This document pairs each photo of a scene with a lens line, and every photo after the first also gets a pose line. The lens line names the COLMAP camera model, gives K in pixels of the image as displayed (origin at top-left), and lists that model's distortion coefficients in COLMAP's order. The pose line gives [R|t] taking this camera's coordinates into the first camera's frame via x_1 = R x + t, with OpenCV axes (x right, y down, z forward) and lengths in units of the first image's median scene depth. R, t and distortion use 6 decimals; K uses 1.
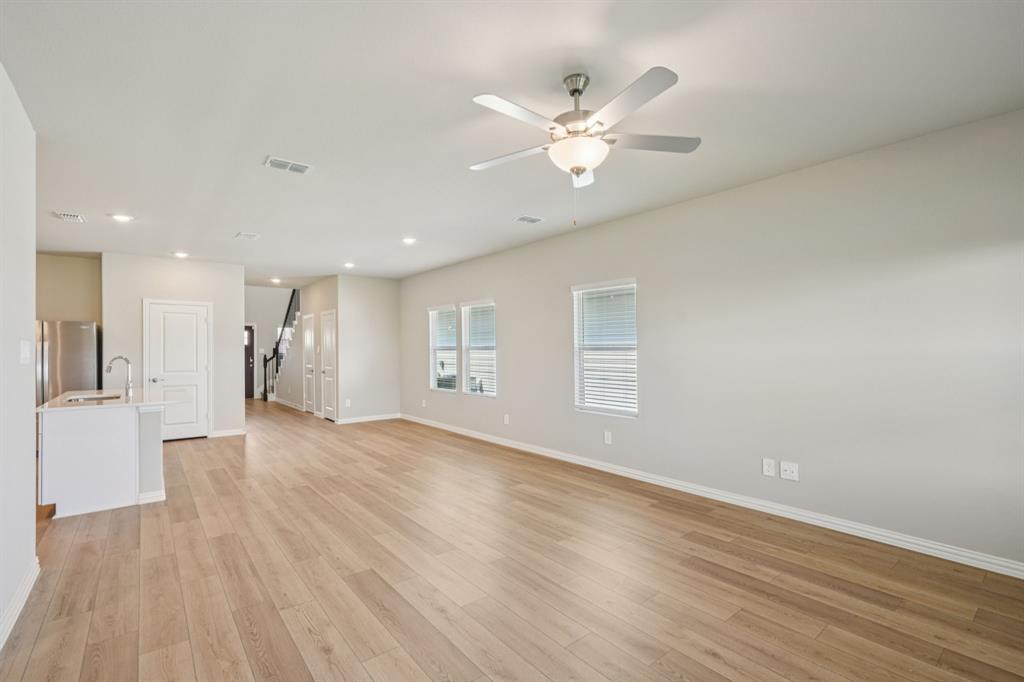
lens RADIAL K [[466.7, 0, 513.3], [0, 466.7, 347.1], [0, 0, 1]] dist [-0.000409, 0.000075]
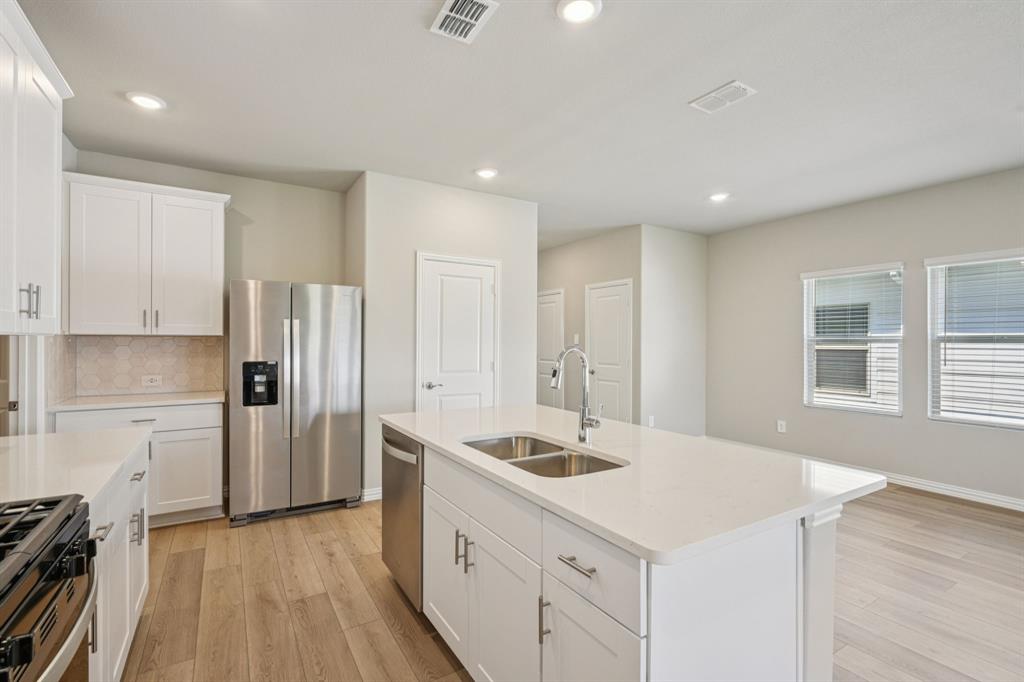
lens RADIAL K [[465.2, 0, 509.4], [0, 465.2, 343.3], [0, 0, 1]] dist [-0.005707, -0.000372]
pose [[0.991063, 0.010470, -0.132984, -0.881570], [-0.009783, 0.999935, 0.005819, 0.017082], [0.133036, -0.004466, 0.991101, 0.620505]]
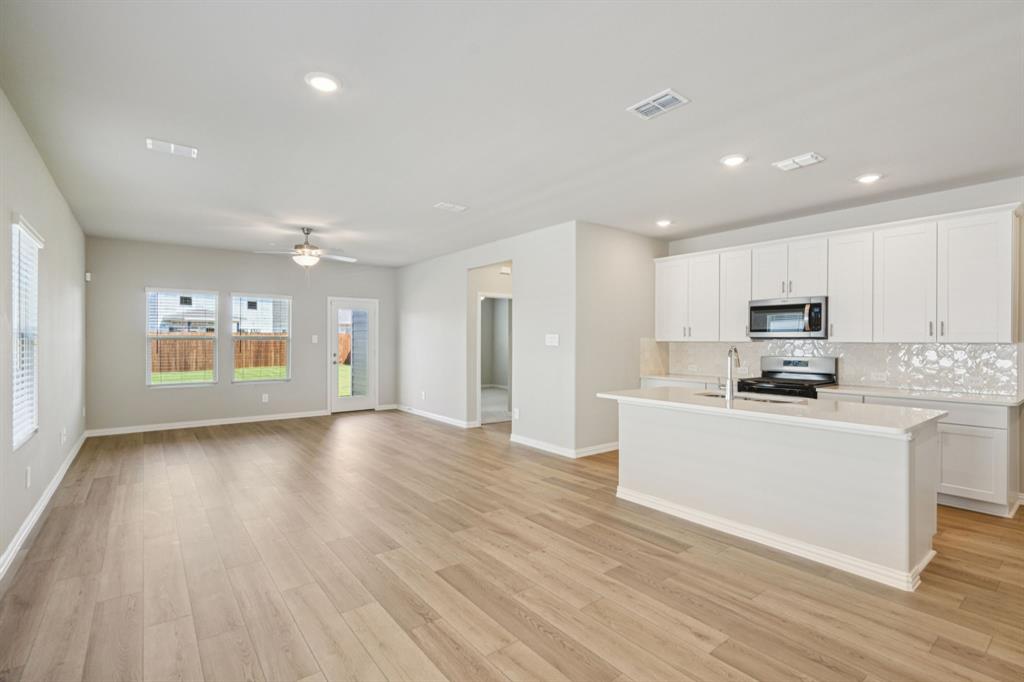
lens RADIAL K [[465.2, 0, 509.4], [0, 465.2, 343.3], [0, 0, 1]] dist [-0.005707, -0.000372]
pose [[-0.999888, 0.001297, 0.014900, -0.517610], [0.001285, 0.999999, -0.000795, 0.018267], [-0.014901, -0.000776, -0.999889, 1.839811]]
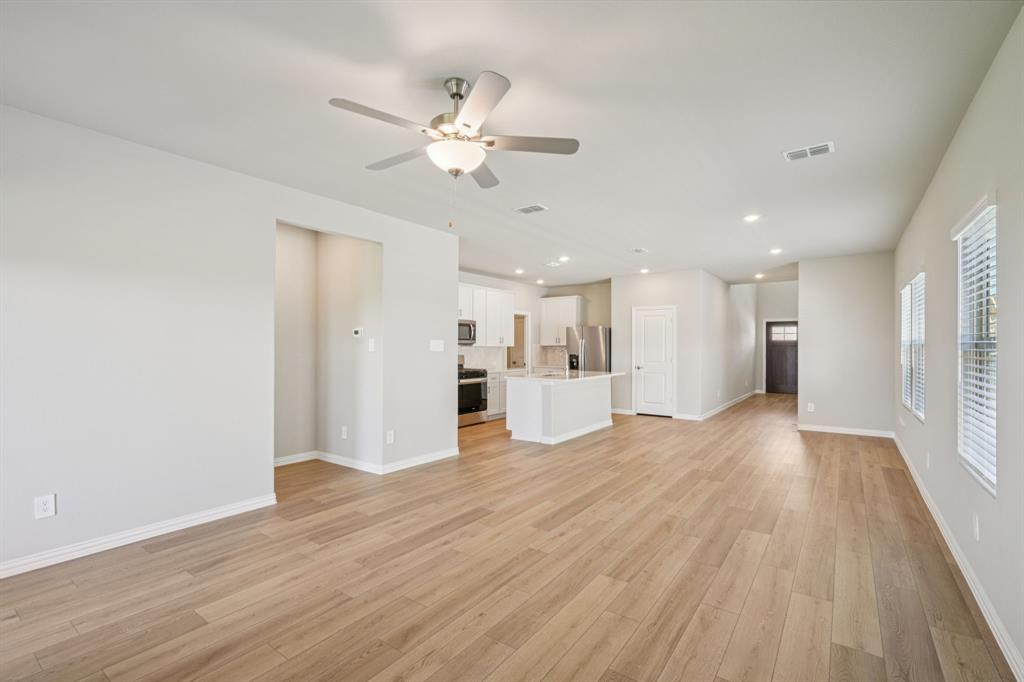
lens RADIAL K [[465.2, 0, 509.4], [0, 465.2, 343.3], [0, 0, 1]] dist [-0.005707, -0.000372]
pose [[0.259271, 0.000990, -0.965804, 0.623591], [-0.001142, 0.999999, 0.000719, 0.001475], [0.965804, 0.000916, 0.259272, 0.452718]]
